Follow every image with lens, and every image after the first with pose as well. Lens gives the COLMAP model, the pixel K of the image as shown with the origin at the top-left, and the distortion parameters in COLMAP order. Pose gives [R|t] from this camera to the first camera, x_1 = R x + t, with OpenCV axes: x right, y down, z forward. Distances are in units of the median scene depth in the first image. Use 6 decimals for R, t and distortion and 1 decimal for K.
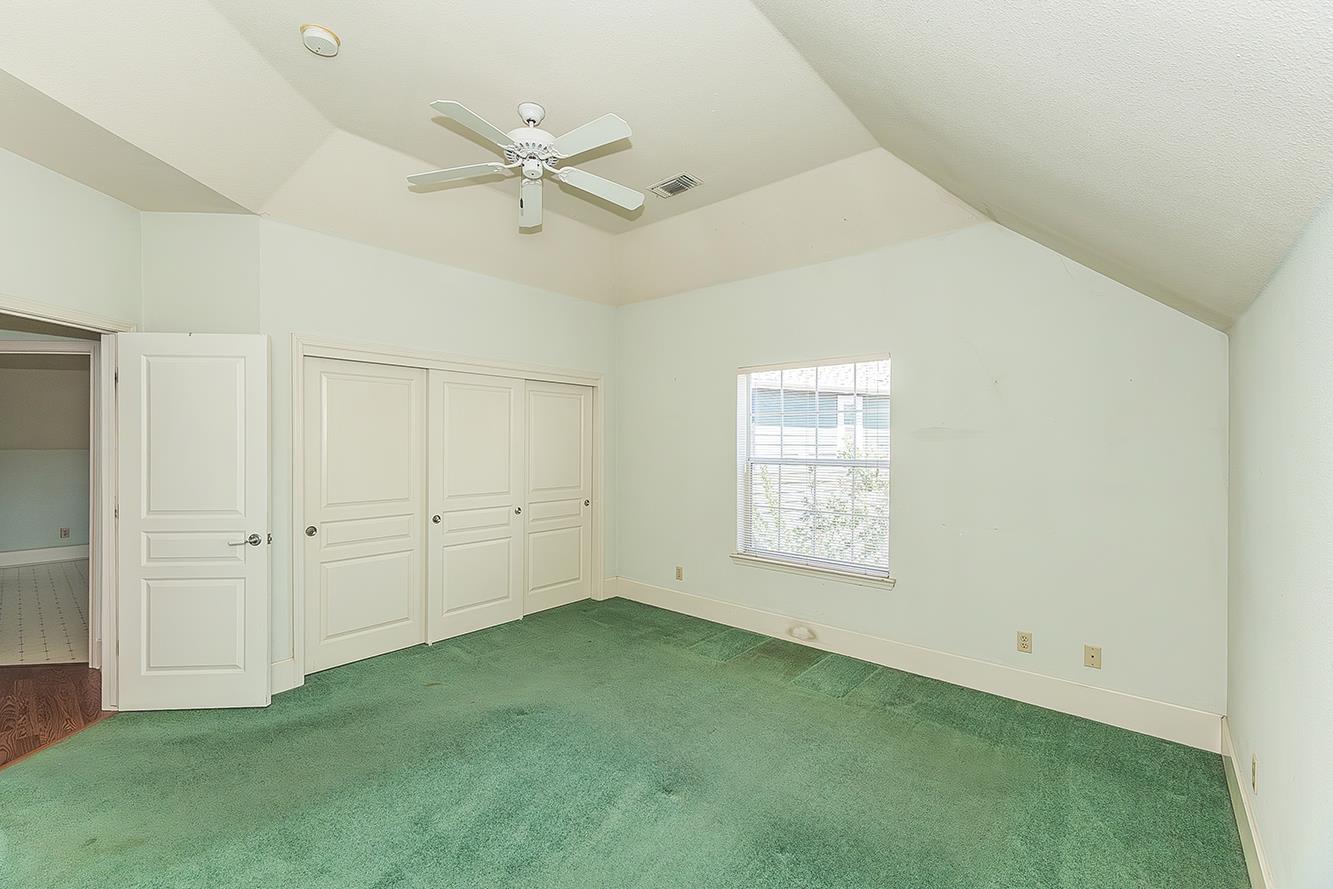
lens RADIAL K [[557.7, 0, 666.5], [0, 557.7, 444.5], [0, 0, 1]] dist [0.001053, 0.000061]
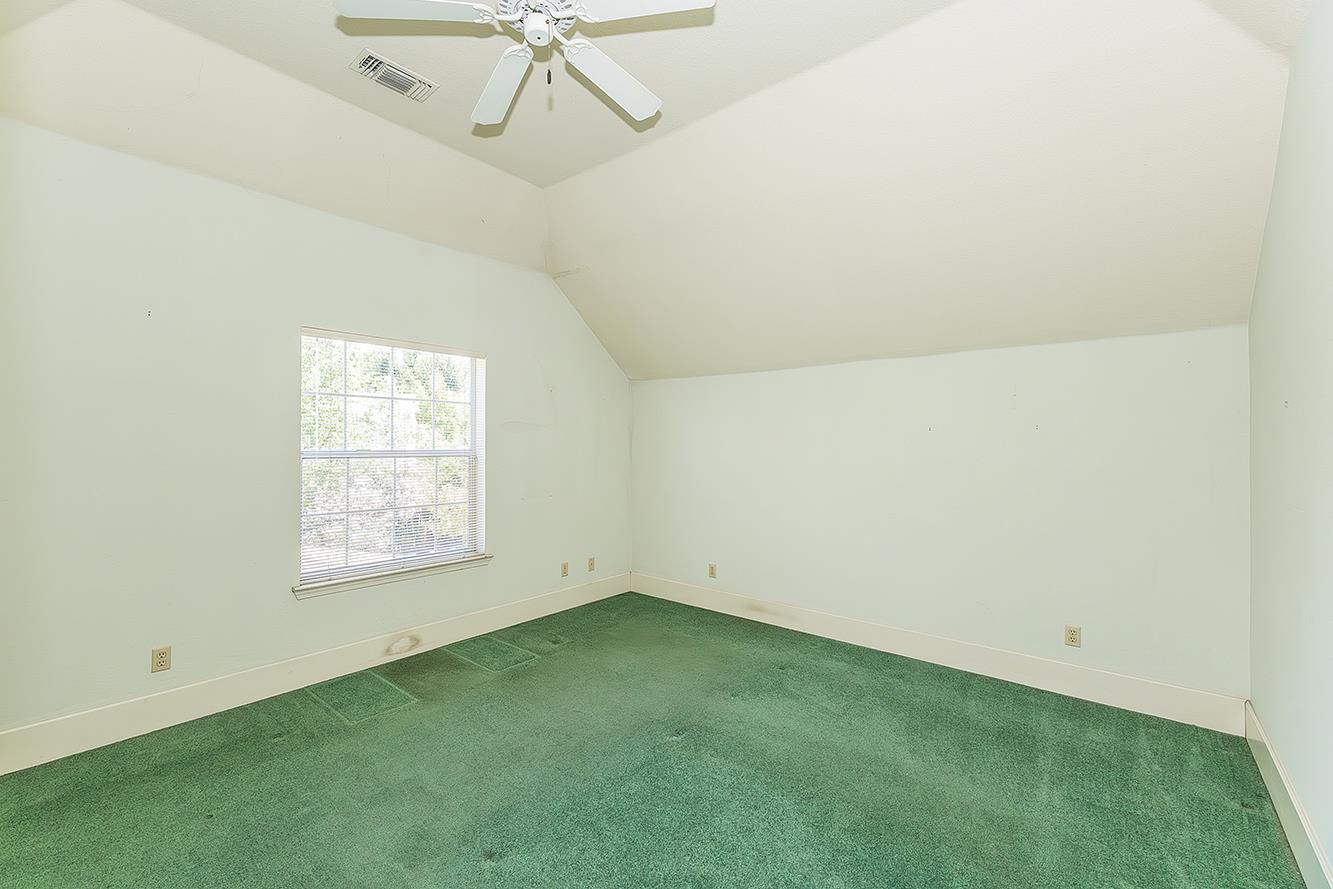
lens RADIAL K [[557.7, 0, 666.5], [0, 557.7, 444.5], [0, 0, 1]] dist [0.001053, 0.000061]
pose [[-0.027059, -0.009704, 0.999587, -0.656466], [-0.008521, 0.999919, 0.009476, 0.005333], [-0.999598, -0.008261, -0.027139, 0.605737]]
